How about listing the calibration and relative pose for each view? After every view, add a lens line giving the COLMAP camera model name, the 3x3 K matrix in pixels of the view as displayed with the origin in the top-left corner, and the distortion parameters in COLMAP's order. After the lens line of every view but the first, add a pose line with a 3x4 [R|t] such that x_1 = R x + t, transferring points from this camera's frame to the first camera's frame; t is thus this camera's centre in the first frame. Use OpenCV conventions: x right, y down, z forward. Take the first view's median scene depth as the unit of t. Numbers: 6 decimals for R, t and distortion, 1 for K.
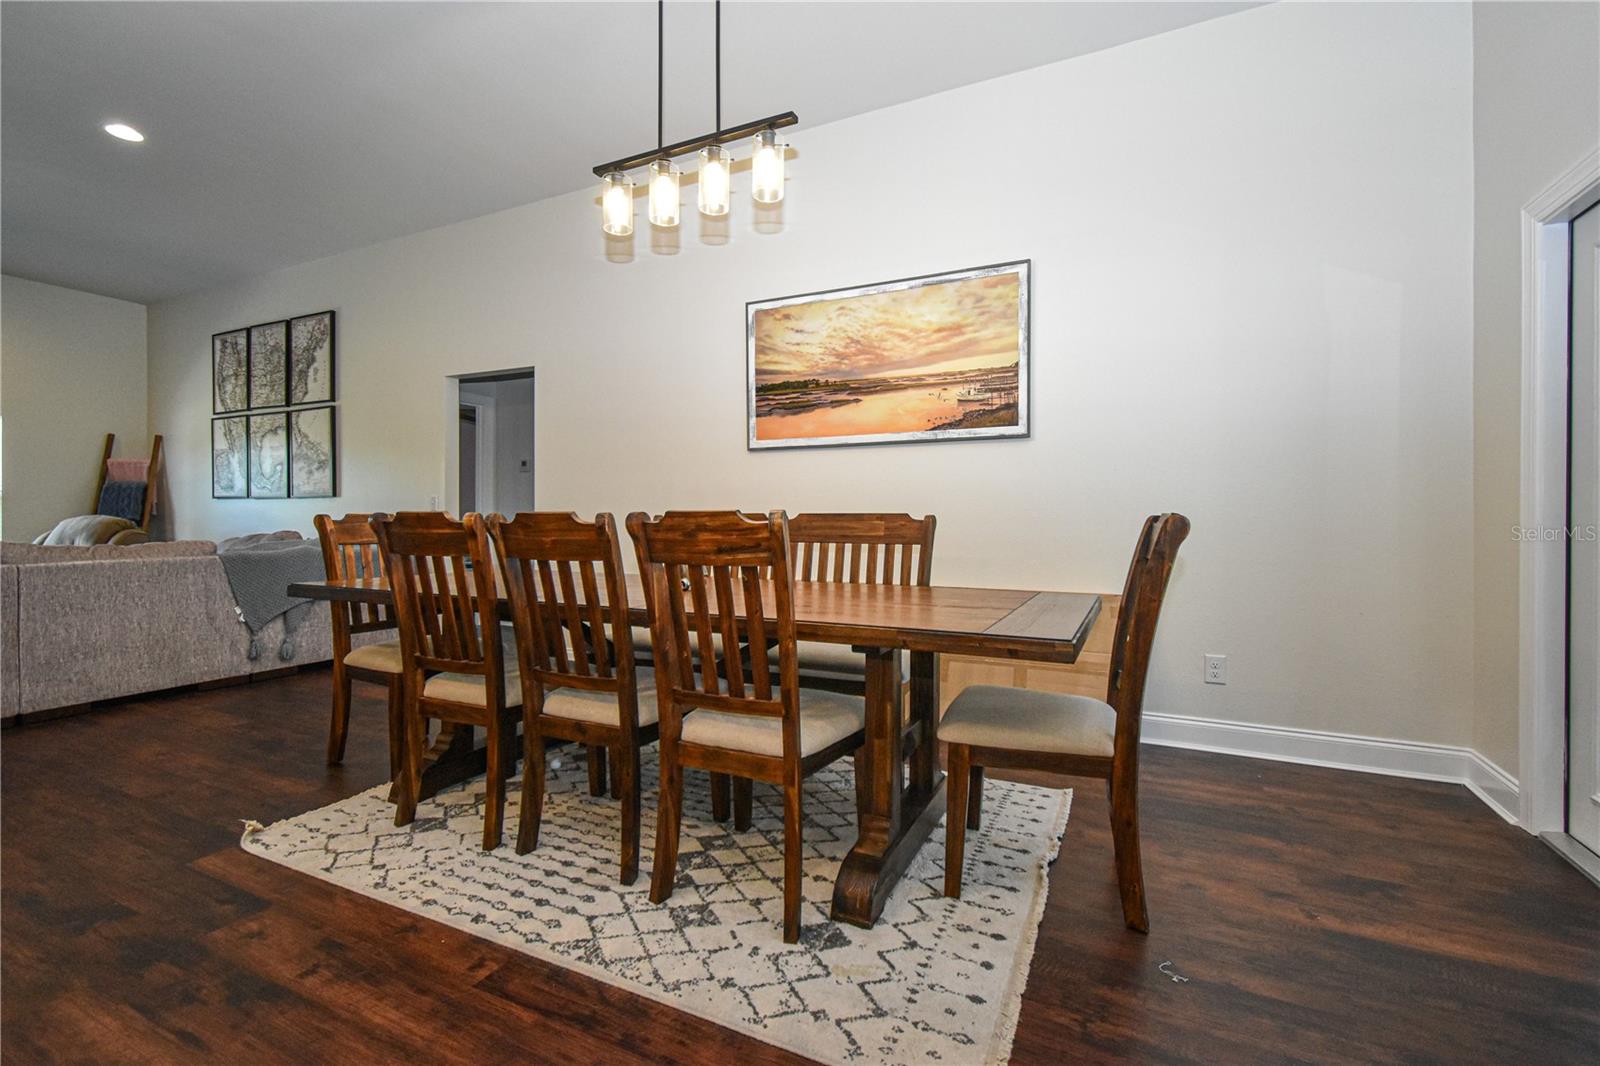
lens RADIAL K [[714.3, 0, 814.7], [0, 714.3, 521.9], [0, 0, 1]] dist [0.000324, -0.000006]
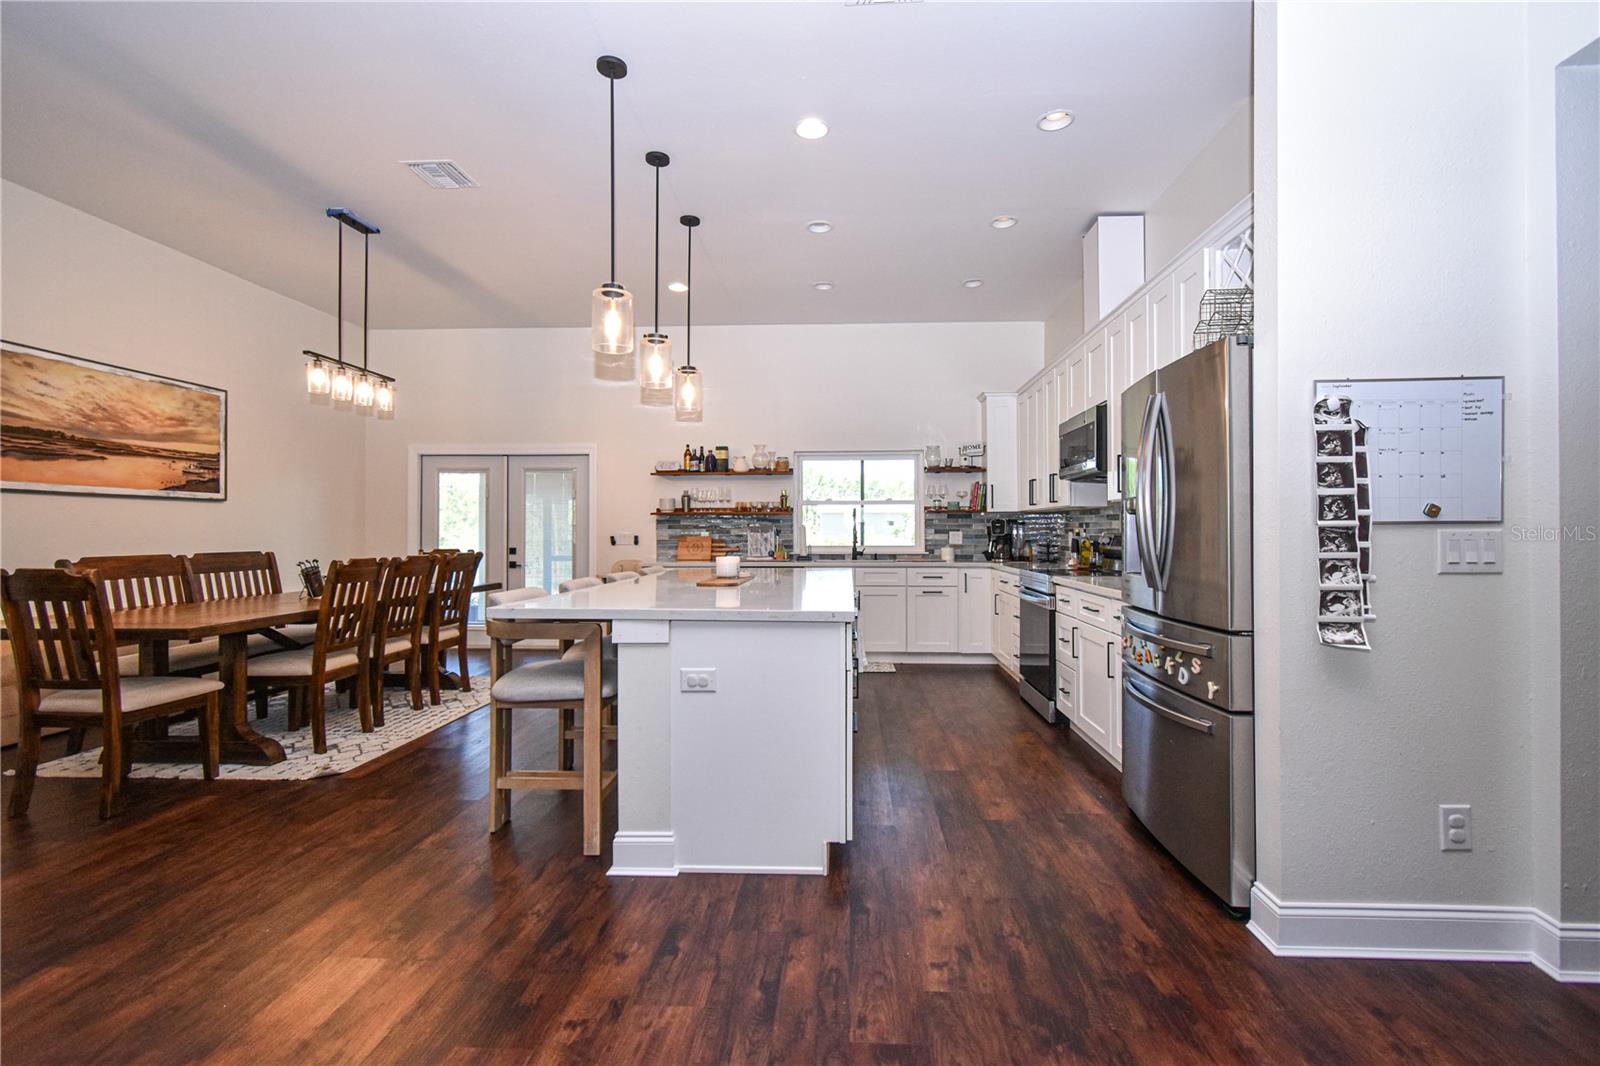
lens RADIAL K [[714.3, 0, 814.7], [0, 714.3, 521.9], [0, 0, 1]] dist [0.000324, -0.000006]
pose [[-0.394370, 0.011102, 0.918885, -1.524341], [0.005679, 0.999937, -0.009644, -0.044458], [-0.918934, 0.001416, -0.394409, 0.377584]]
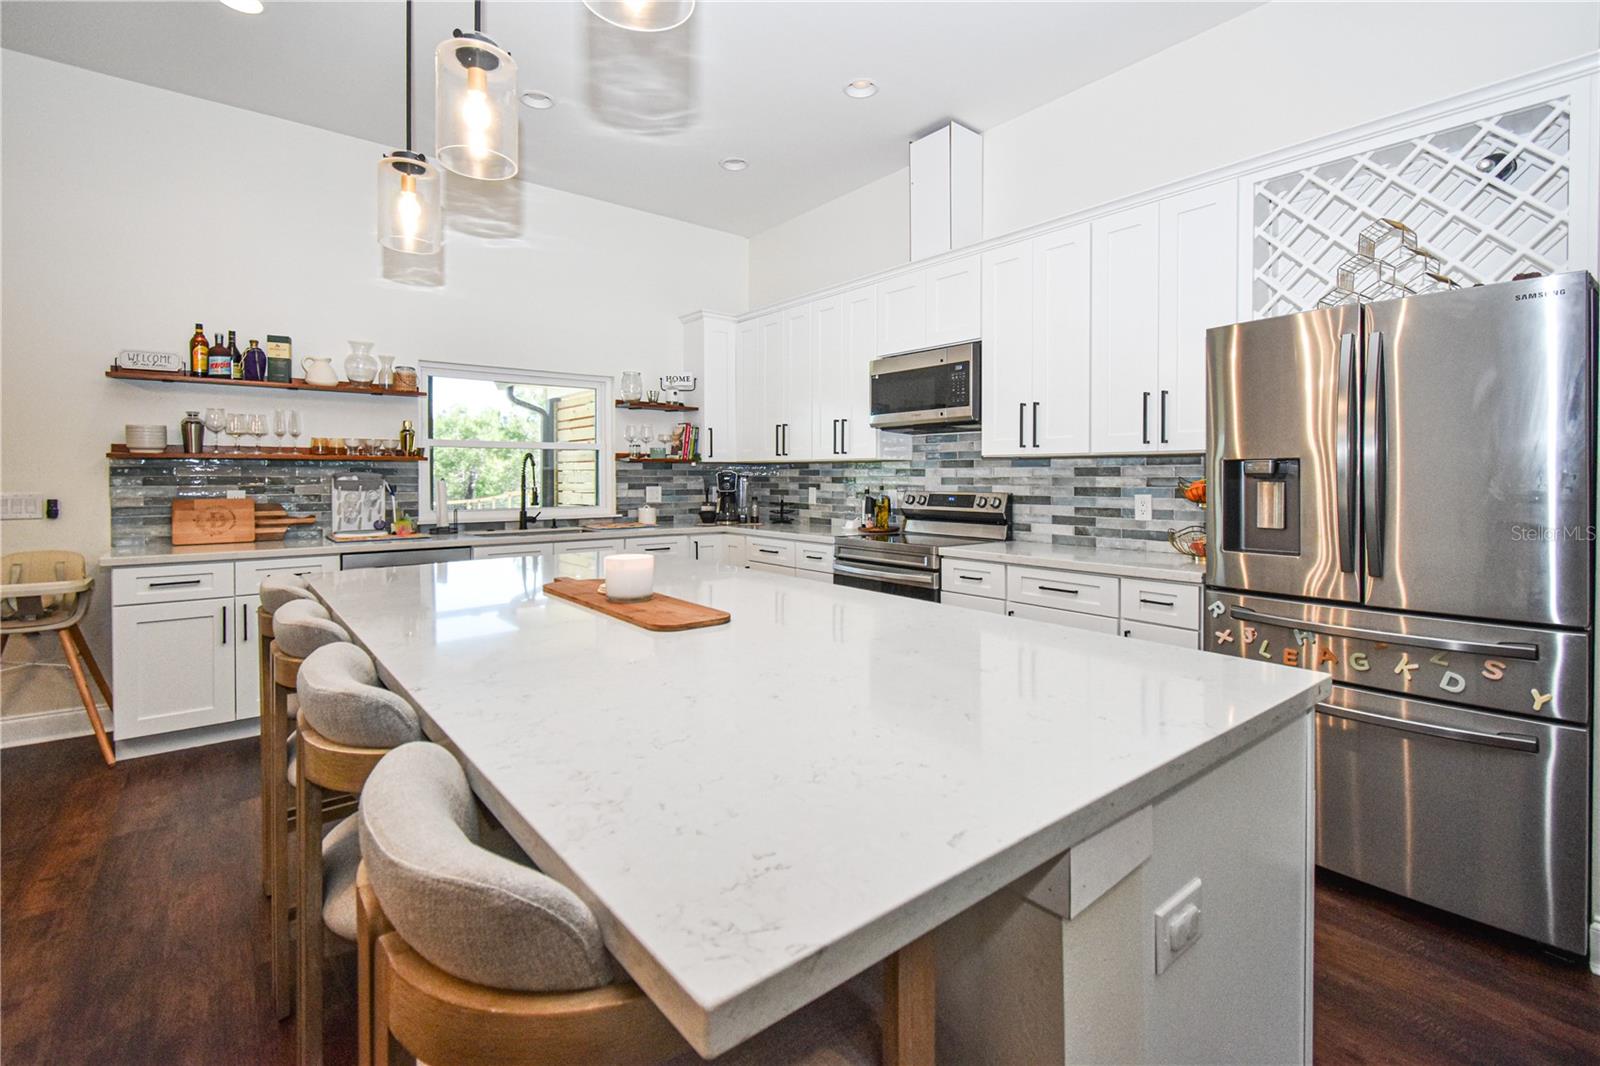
lens RADIAL K [[727.6, 0, 810.3], [0, 727.6, 481.3], [0, 0, 1]] dist [0.002541, 0.000292]
pose [[-0.907739, -0.005673, 0.419498, -0.876875], [-0.000154, 0.999913, 0.013189, -0.064229], [-0.419536, 0.011907, -0.907661, 0.497996]]
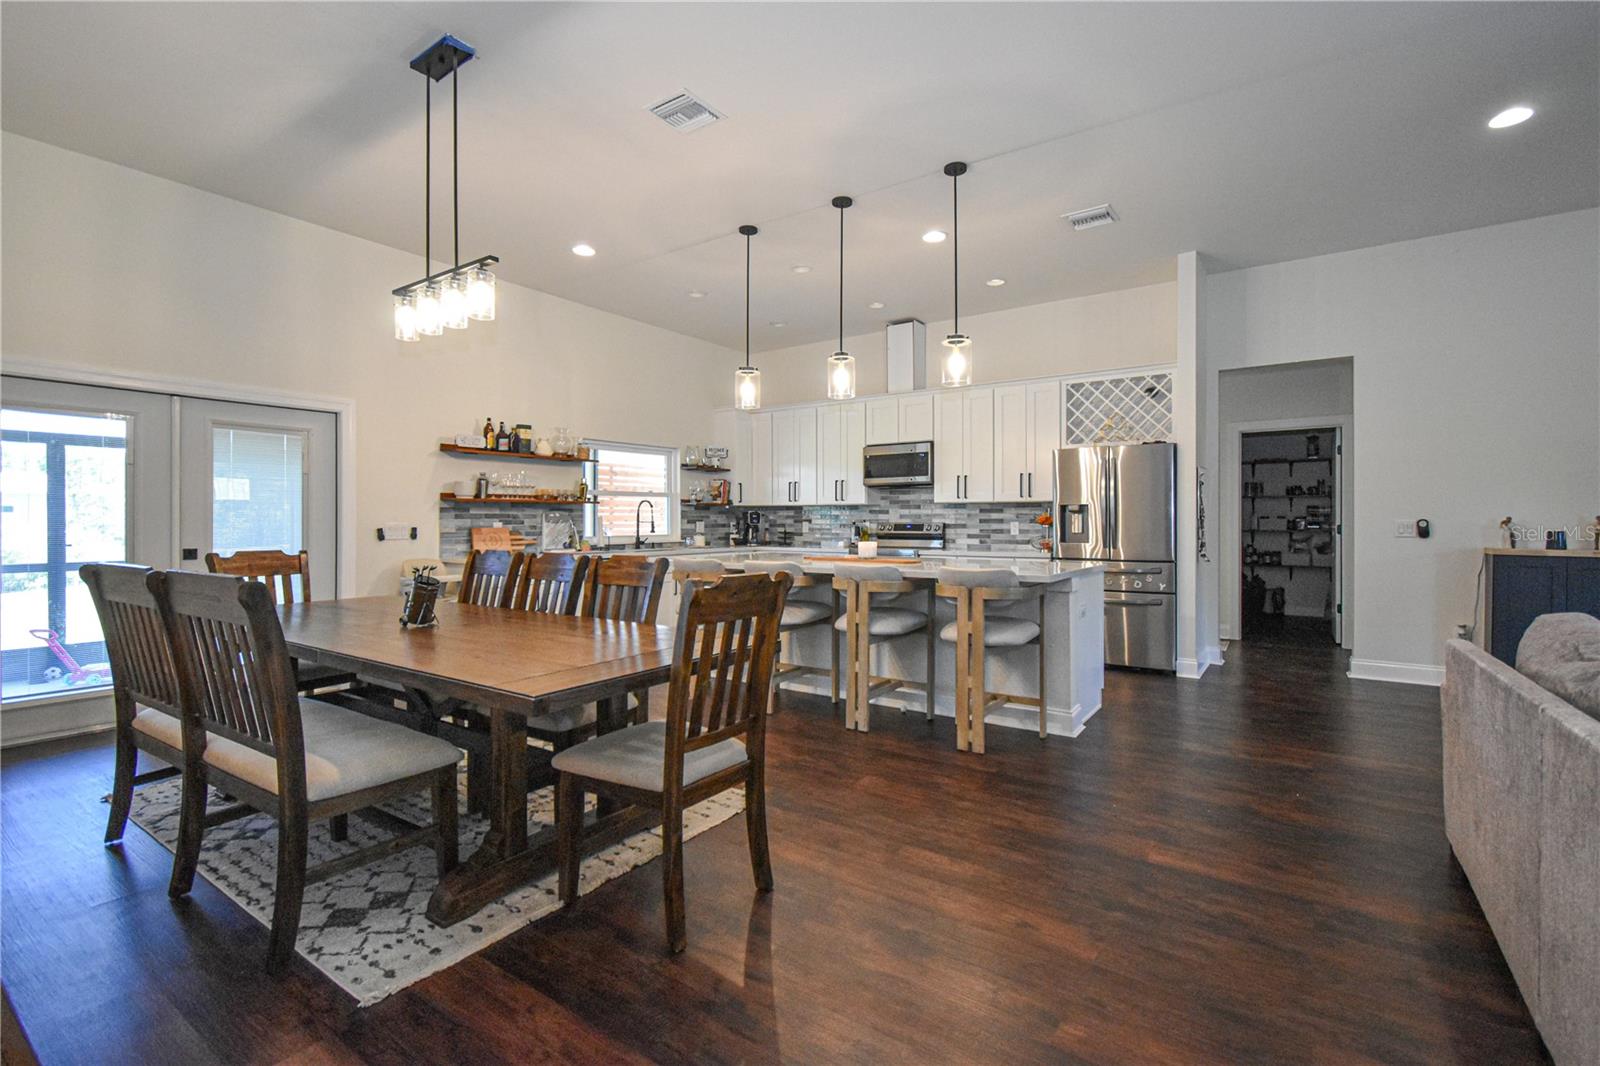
lens RADIAL K [[714.3, 0, 814.7], [0, 714.3, 521.9], [0, 0, 1]] dist [0.000324, -0.000006]
pose [[-0.988775, -0.000364, 0.149414, -0.647264], [0.000813, 0.999969, 0.007811, -0.050877], [-0.149413, 0.007845, -0.988744, 1.353702]]
